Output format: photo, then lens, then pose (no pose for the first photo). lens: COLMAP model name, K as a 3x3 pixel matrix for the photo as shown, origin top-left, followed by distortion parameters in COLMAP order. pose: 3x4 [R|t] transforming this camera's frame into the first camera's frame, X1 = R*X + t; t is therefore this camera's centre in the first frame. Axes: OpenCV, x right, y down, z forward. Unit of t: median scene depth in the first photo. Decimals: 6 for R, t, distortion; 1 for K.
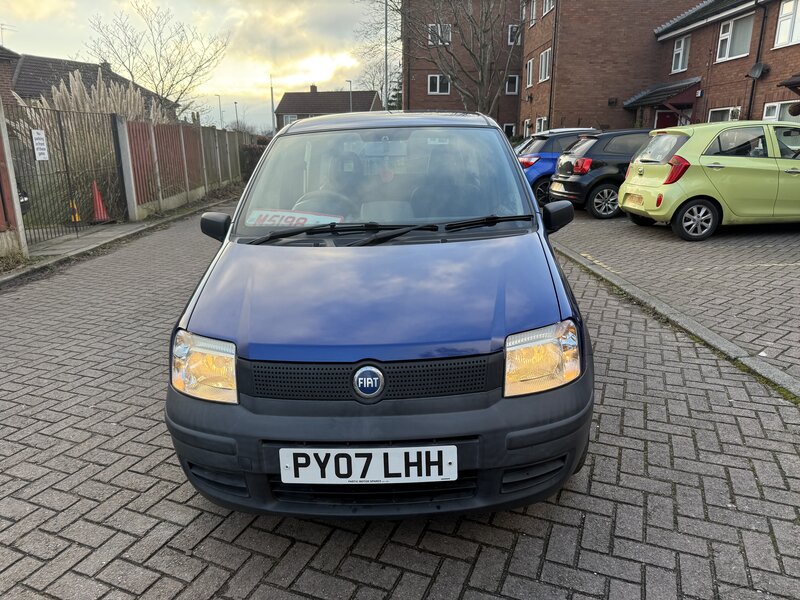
lens RADIAL K [[556.3, 0, 403.9], [0, 556.3, 298.7], [0, 0, 1]] dist [0.021193, -0.031516]
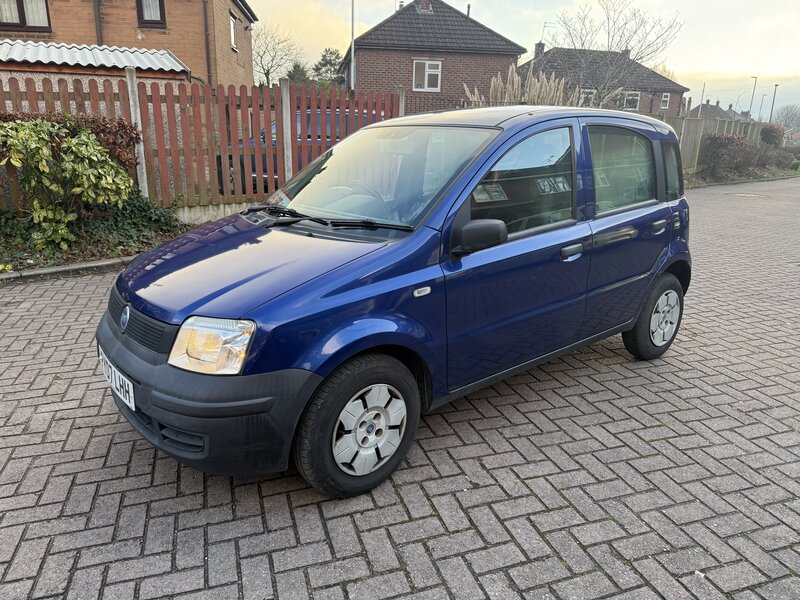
lens RADIAL K [[556.3, 0, 399.1], [0, 556.3, 304.0], [0, 0, 1]] dist [0.021193, -0.031516]
pose [[0.655569, 0.248186, -0.713185, 0.171119], [-0.226154, 0.965625, 0.128150, -0.026228], [0.720475, 0.077278, 0.689162, 0.070636]]
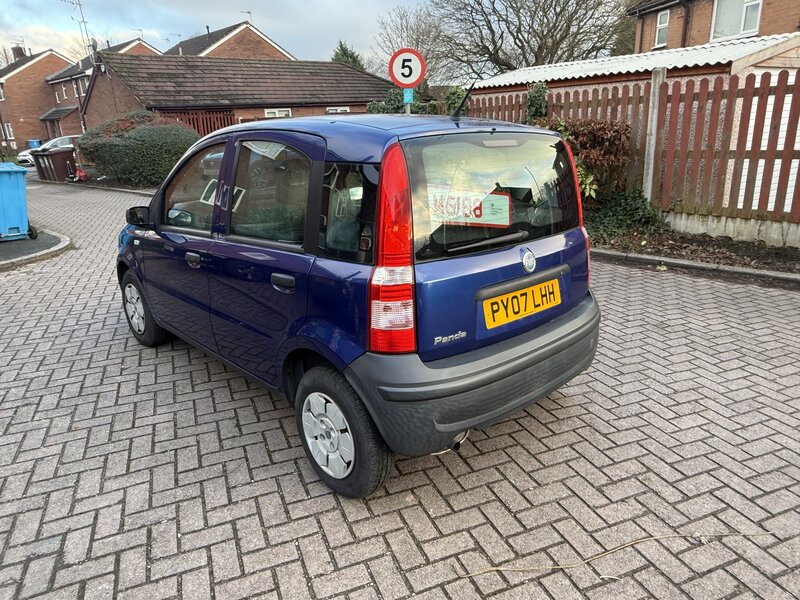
lens RADIAL K [[556.3, 0, 399.0], [0, 556.3, 300.4], [0, 0, 1]] dist [0.021193, -0.031516]
pose [[-0.714665, 0.239365, -0.657235, 0.152836], [-0.154868, 0.862153, 0.482398, -0.141701], [0.682107, 0.446537, -0.579081, 0.459886]]
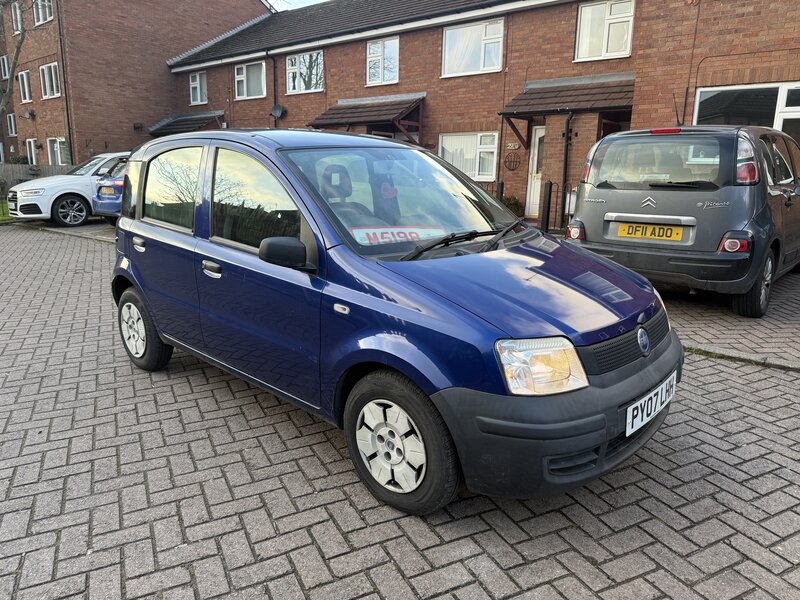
lens RADIAL K [[556.3, 0, 394.3], [0, 556.3, 294.6], [0, 0, 1]] dist [0.021193, -0.031516]
pose [[0.665860, -0.142962, 0.732251, -0.182815], [0.180217, 0.983226, 0.028083, -0.013039], [-0.723983, 0.113264, 0.680455, 0.066159]]
